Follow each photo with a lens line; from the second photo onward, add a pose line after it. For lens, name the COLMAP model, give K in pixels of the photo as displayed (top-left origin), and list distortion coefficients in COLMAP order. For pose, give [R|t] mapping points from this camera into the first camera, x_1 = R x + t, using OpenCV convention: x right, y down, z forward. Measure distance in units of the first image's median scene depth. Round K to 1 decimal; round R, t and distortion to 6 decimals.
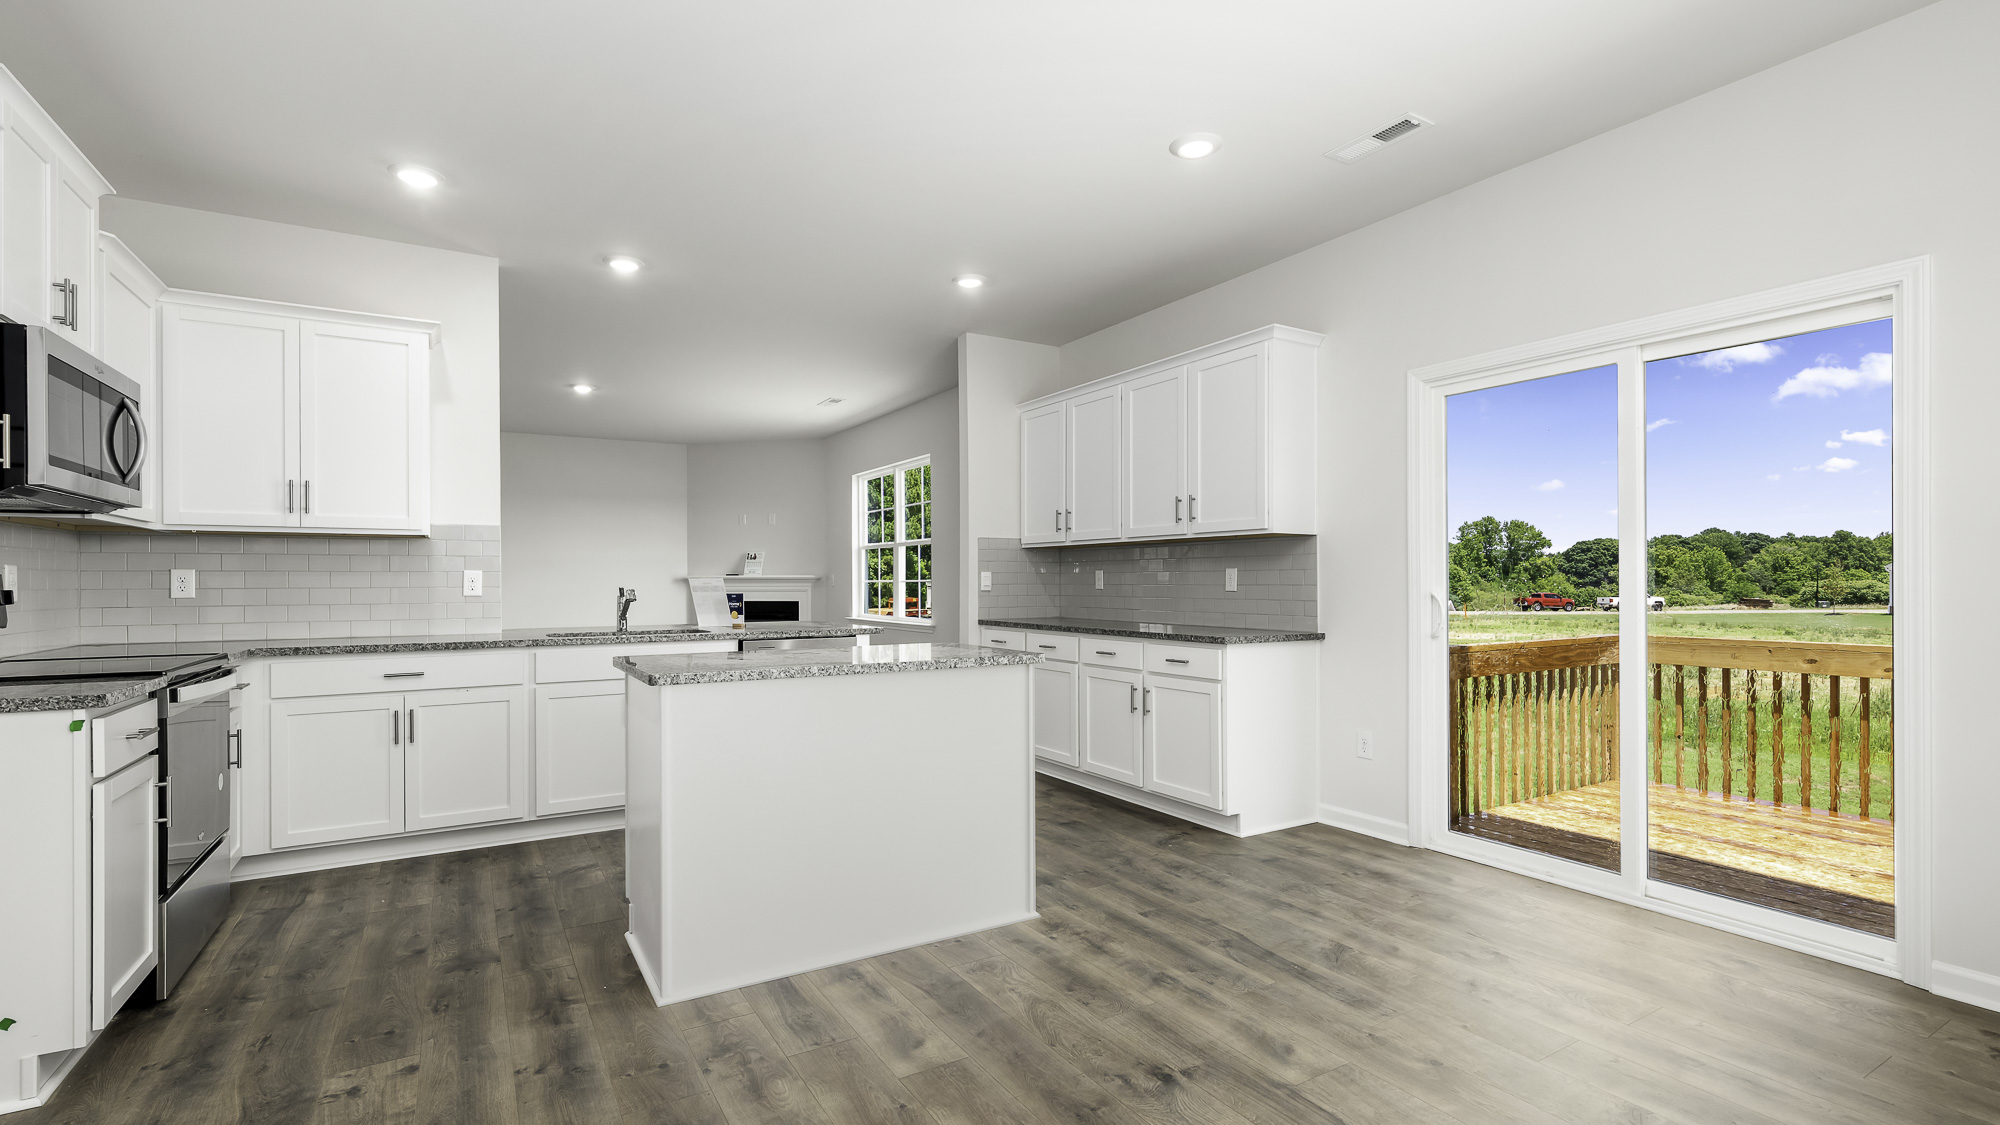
lens RADIAL K [[881.7, 0, 984.2], [0, 881.7, 578.6], [0, 0, 1]] dist [0.002682, -0.000583]
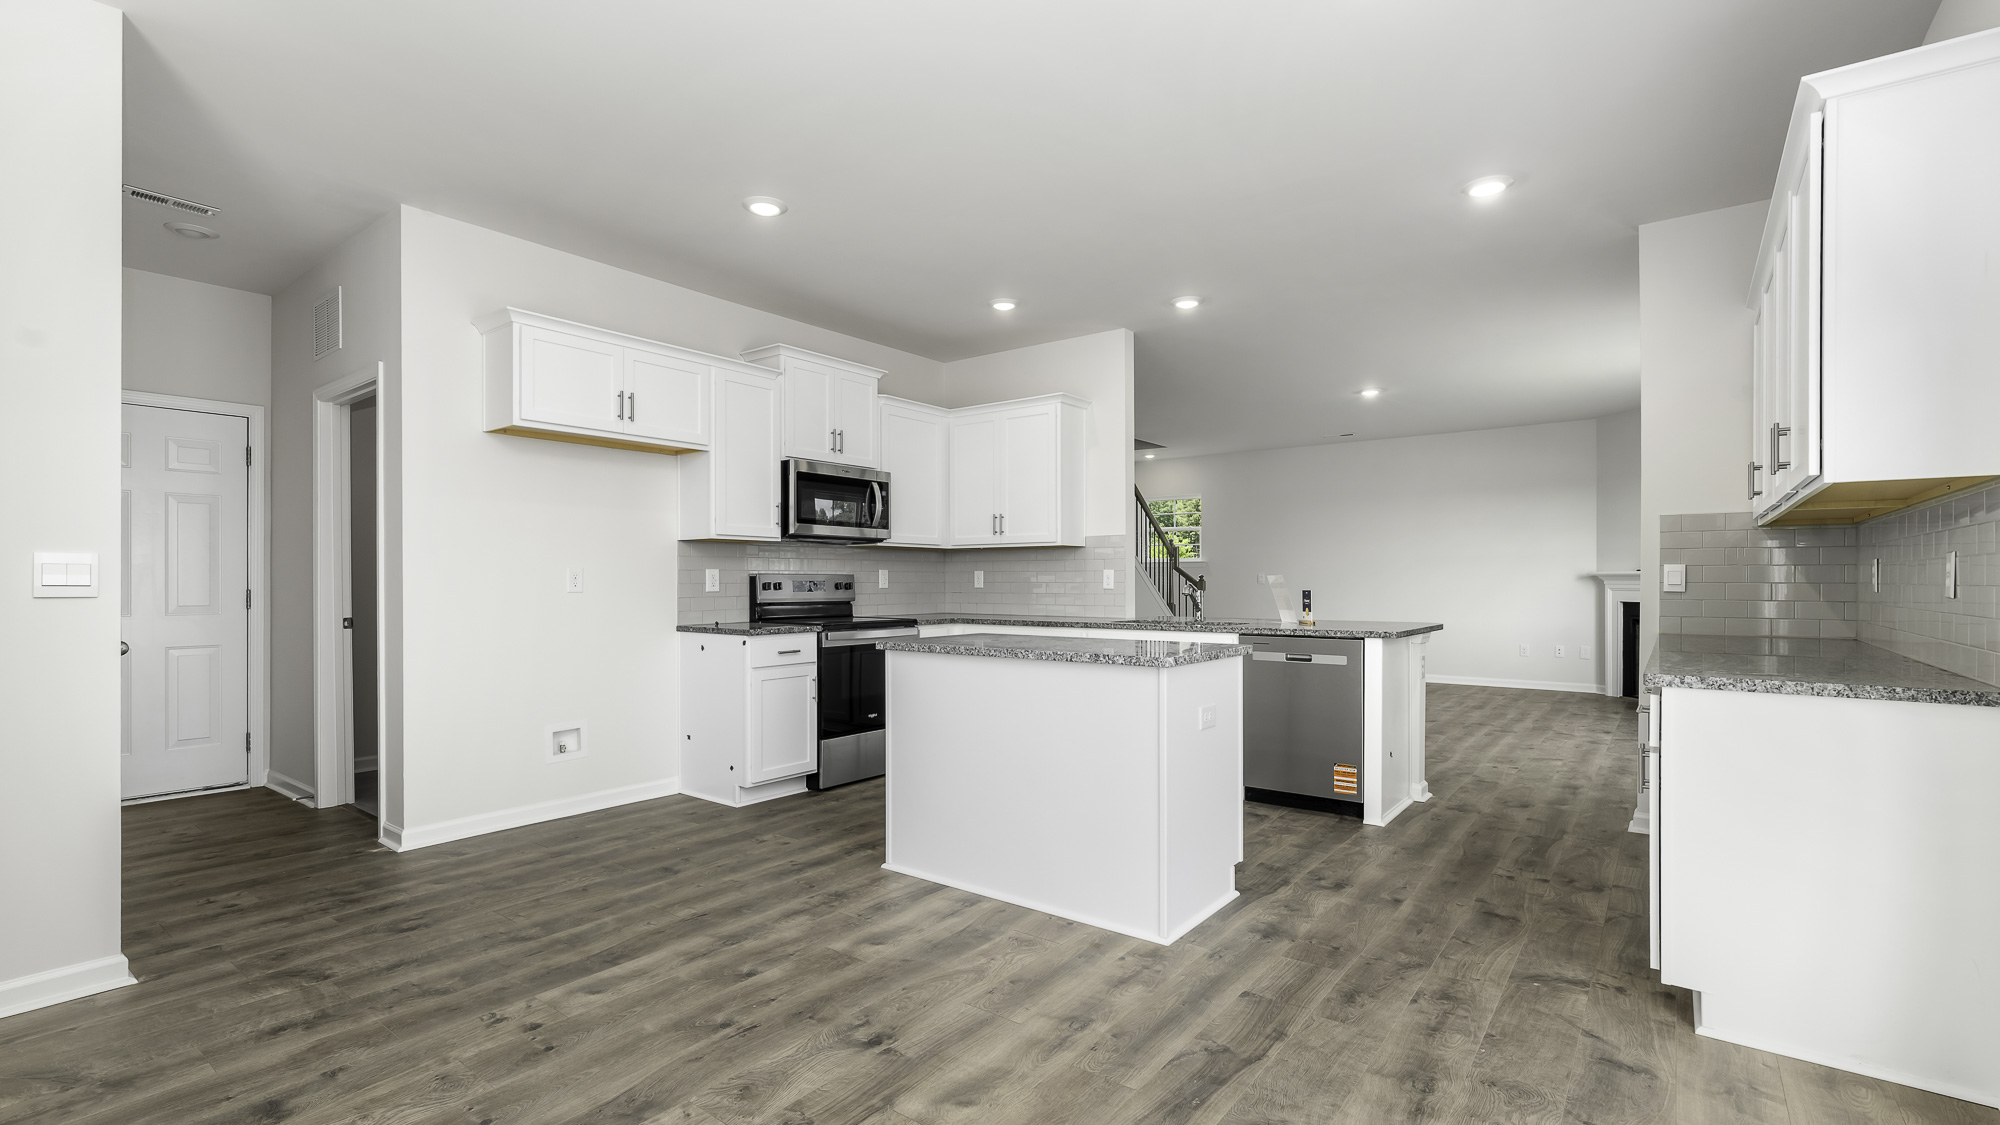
lens RADIAL K [[881.7, 0, 1006.2], [0, 881.7, 582.6], [0, 0, 1]] dist [0.002682, -0.000583]
pose [[0.383801, 0.005117, -0.923402, 0.857910], [0.002798, 0.999974, 0.006704, 0.001012], [0.923412, -0.005157, 0.383777, 0.506895]]
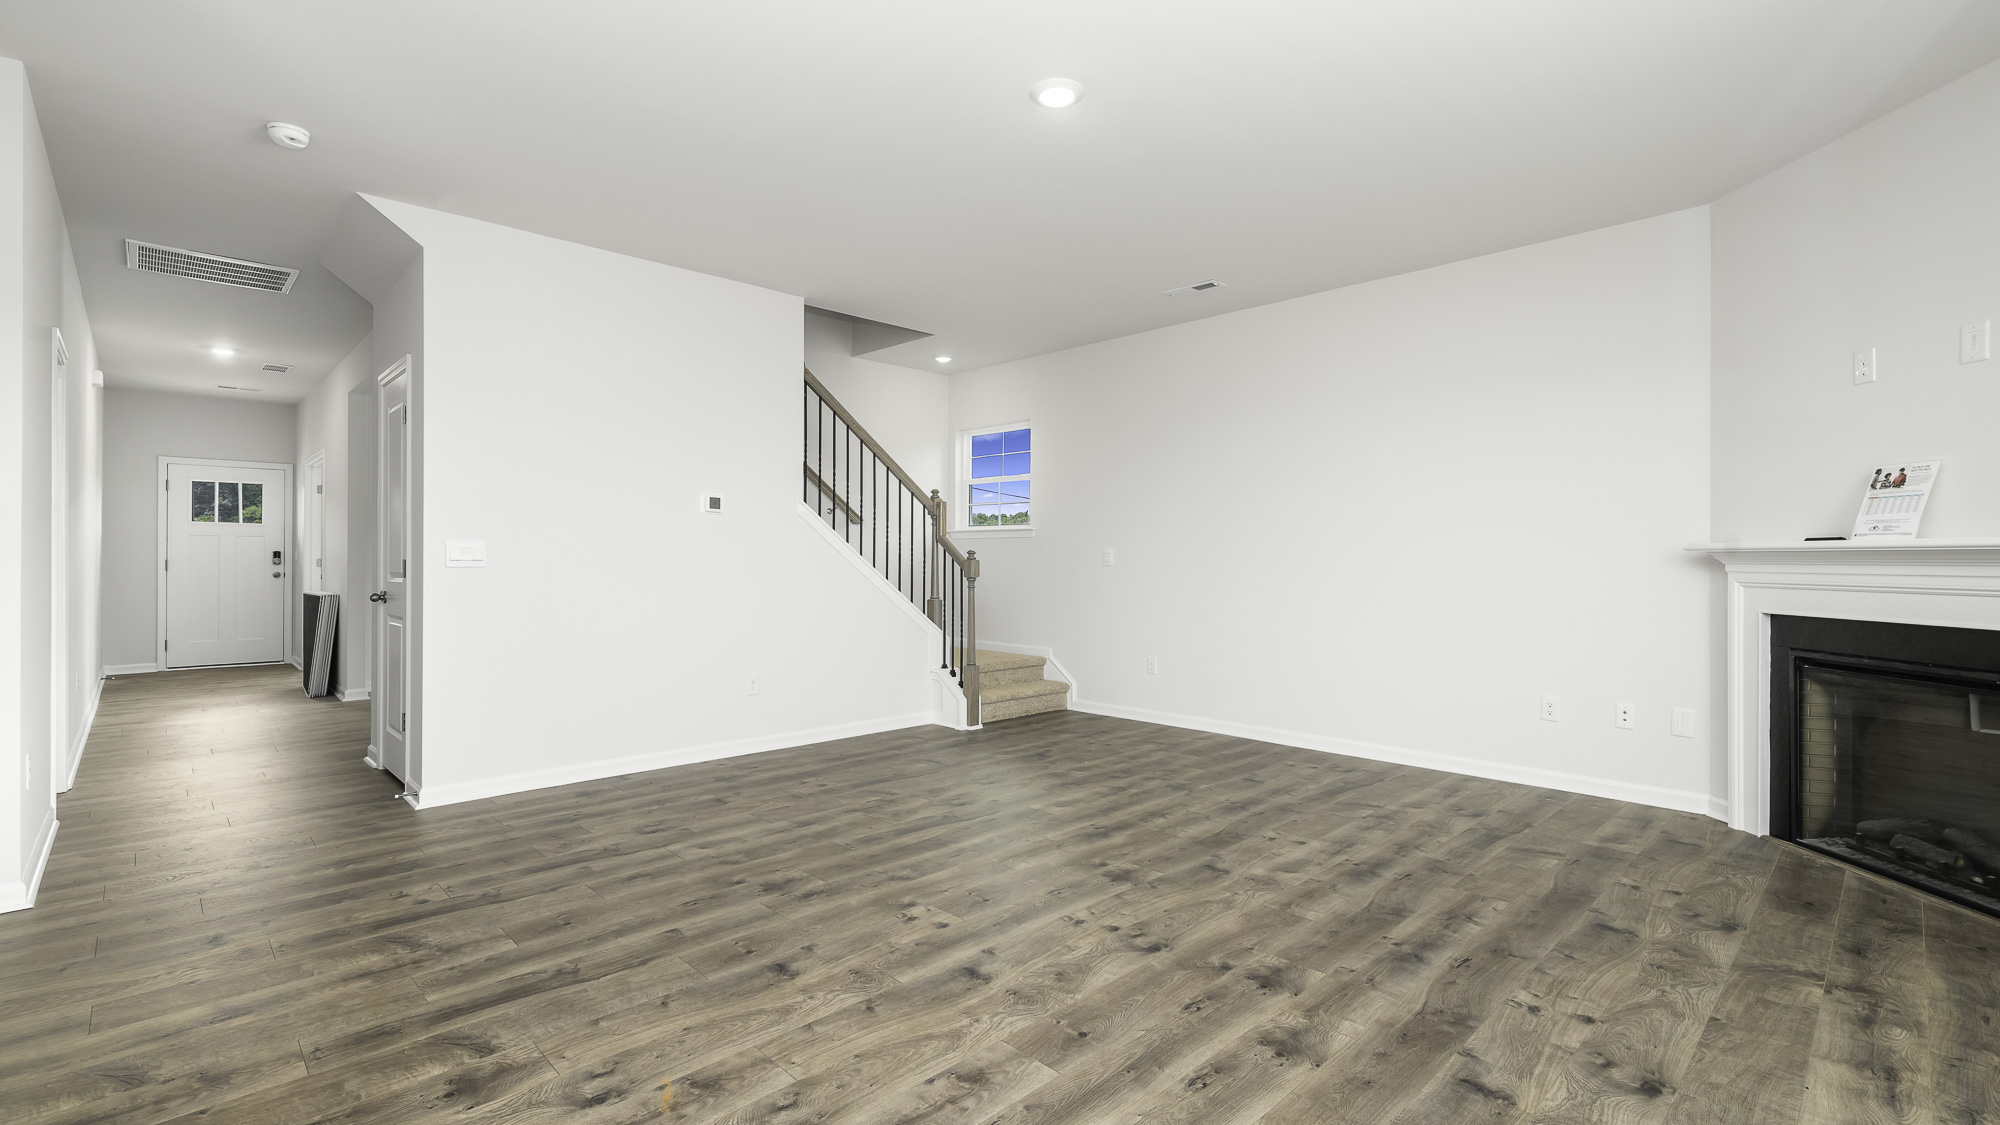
lens RADIAL K [[881.7, 0, 1012.1], [0, 881.7, 532.1], [0, 0, 1]] dist [0.002682, -0.000583]
pose [[0.244401, -0.025147, -0.969348, -0.120416], [-0.001968, 0.999649, -0.026430, 0.008955], [0.969672, 0.008367, 0.244266, 2.199859]]
